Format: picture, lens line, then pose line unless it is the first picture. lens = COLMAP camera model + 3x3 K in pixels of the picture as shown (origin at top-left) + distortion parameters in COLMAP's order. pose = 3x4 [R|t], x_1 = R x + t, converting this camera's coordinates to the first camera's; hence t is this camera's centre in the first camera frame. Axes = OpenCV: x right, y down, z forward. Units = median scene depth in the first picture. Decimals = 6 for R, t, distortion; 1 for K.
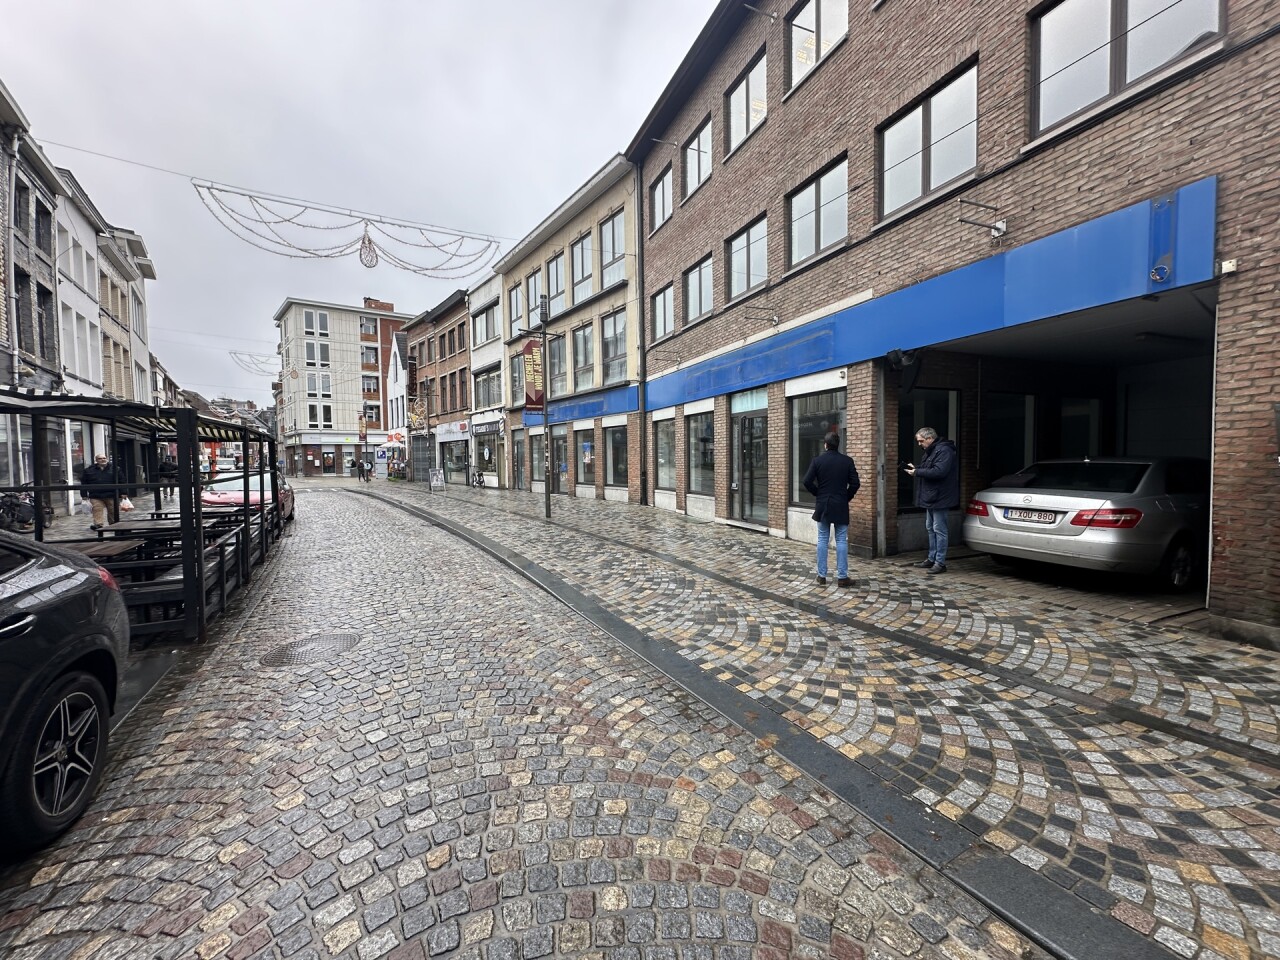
lens RADIAL K [[511.0, 0, 640.0], [0, 511.0, 480.0], [0, 0, 1]] dist [-0.000419, 0.000021]
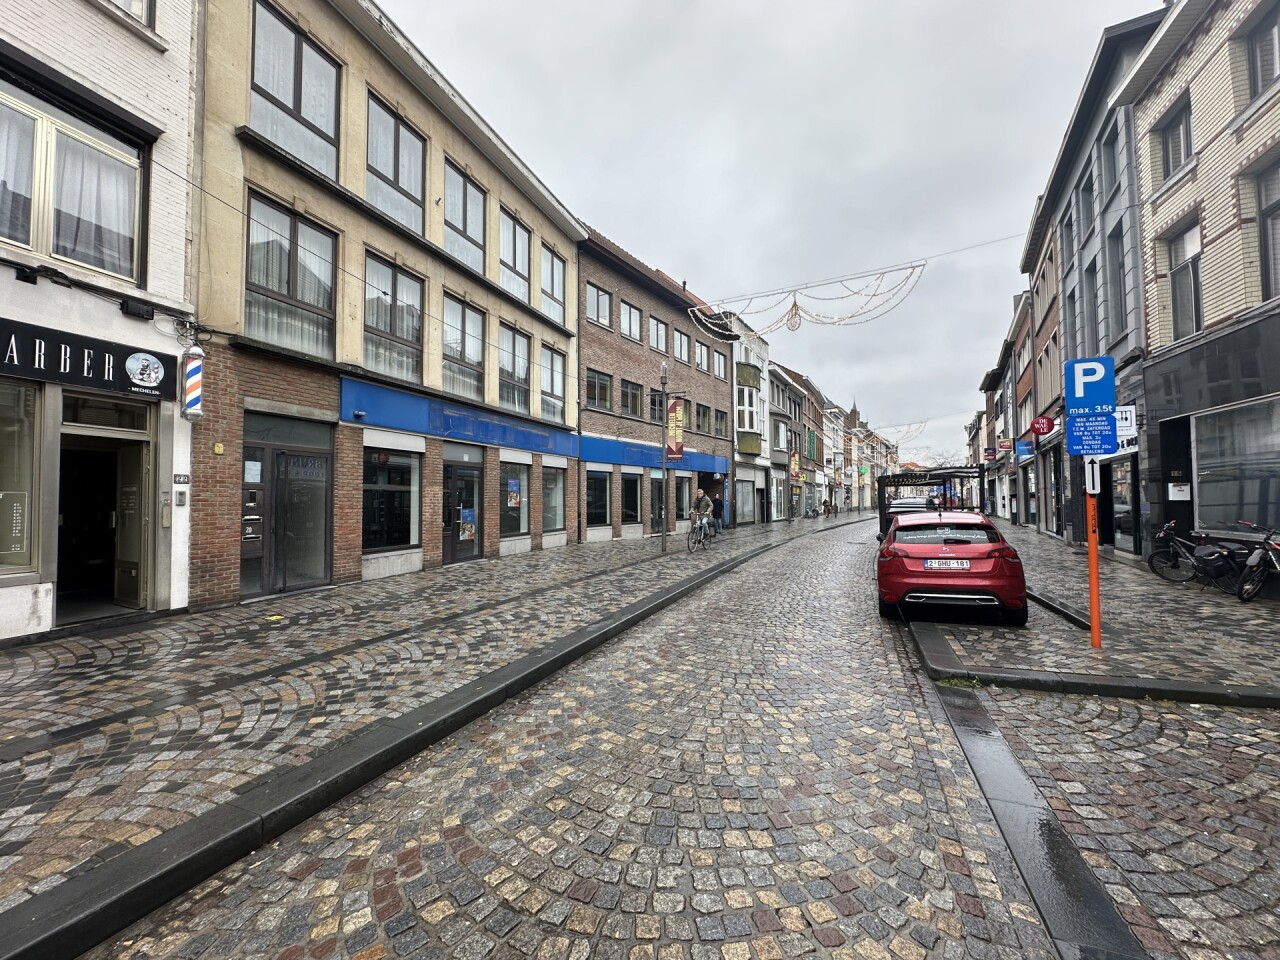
lens RADIAL K [[511.0, 0, 640.0], [0, 511.0, 480.0], [0, 0, 1]] dist [-0.000419, 0.000021]
pose [[-0.570299, 0.067106, 0.818691, -0.860368], [0.076622, 0.996658, -0.028318, -0.039987], [-0.817856, 0.046580, -0.573535, 1.334429]]
